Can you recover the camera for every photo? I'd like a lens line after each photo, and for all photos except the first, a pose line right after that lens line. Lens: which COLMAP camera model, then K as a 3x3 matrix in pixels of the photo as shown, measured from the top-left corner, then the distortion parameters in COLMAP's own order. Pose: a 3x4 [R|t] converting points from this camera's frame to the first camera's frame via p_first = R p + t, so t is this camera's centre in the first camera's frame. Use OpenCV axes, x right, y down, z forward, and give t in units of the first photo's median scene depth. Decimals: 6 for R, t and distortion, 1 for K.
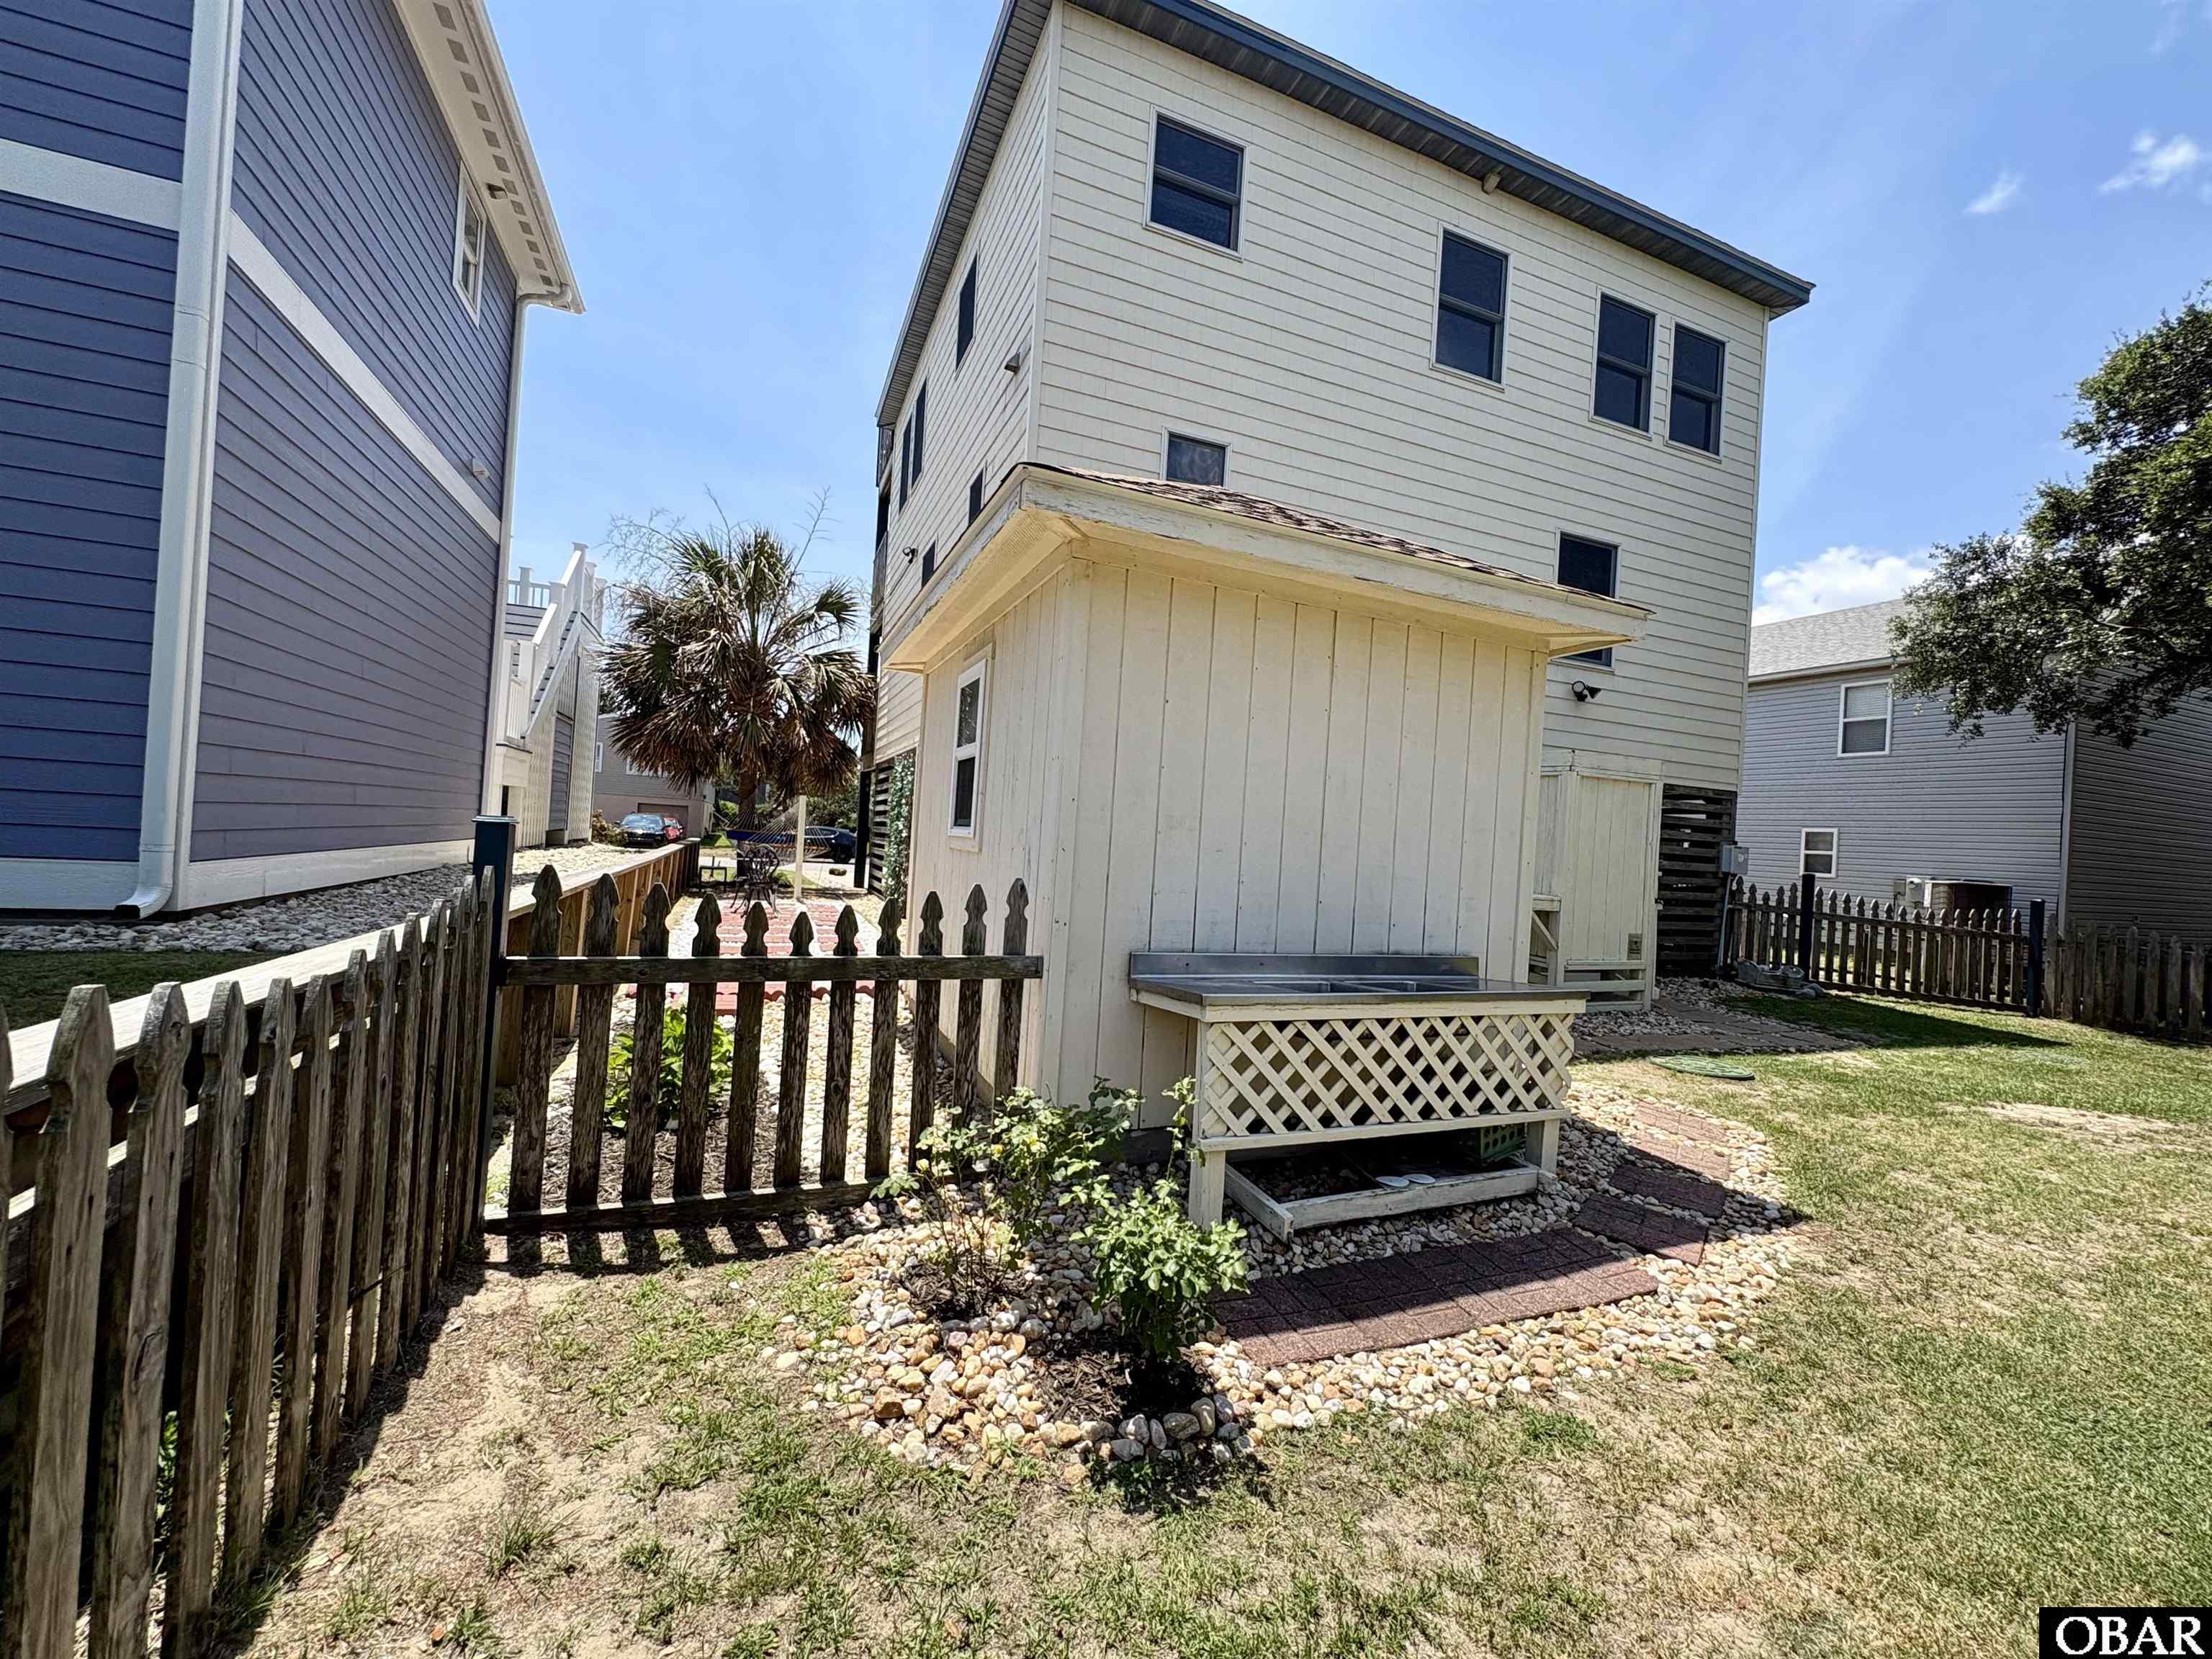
lens RADIAL K [[885.6, 0, 1110.0], [0, 885.6, 832.0], [0, 0, 1]] dist [-0.003573, 0.001155]
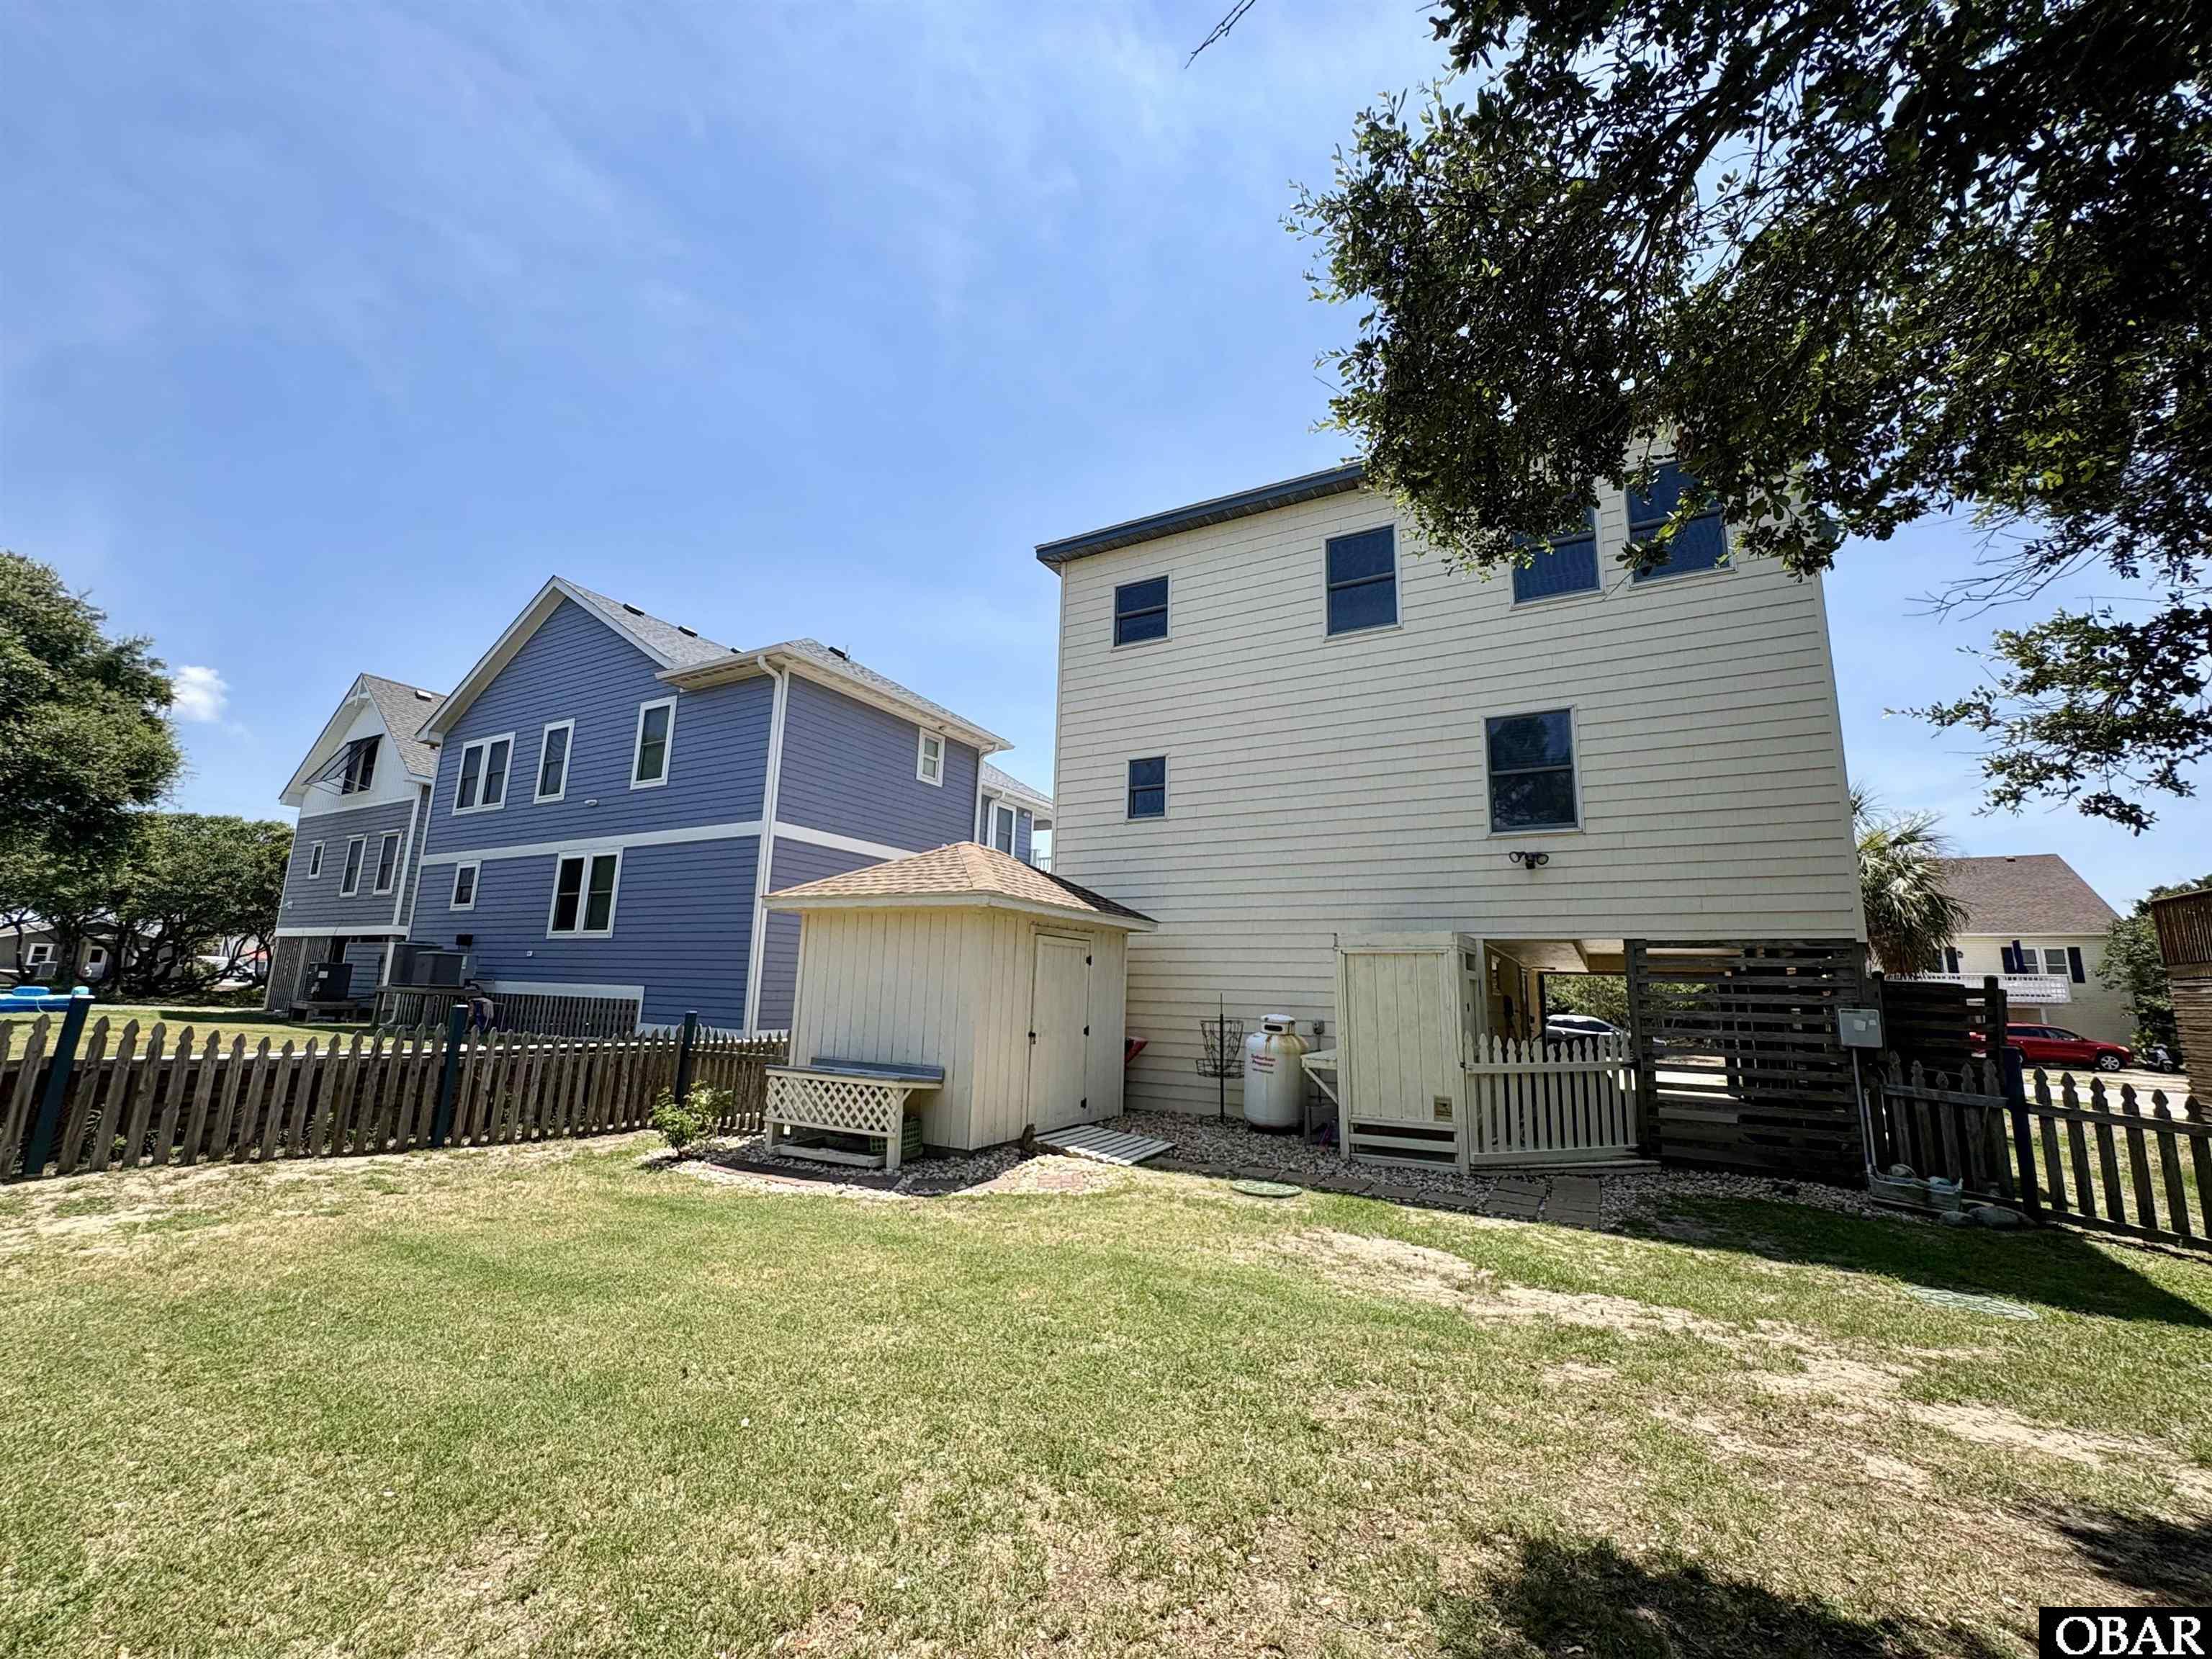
lens RADIAL K [[885.6, 0, 1108.4], [0, 885.6, 833.4], [0, 0, 1]] dist [-0.003573, 0.001155]
pose [[0.624239, -0.181232, -0.759921, 0.564222], [0.011152, 0.974688, -0.223290, 0.018940], [0.781154, 0.130912, 0.610460, -0.002406]]
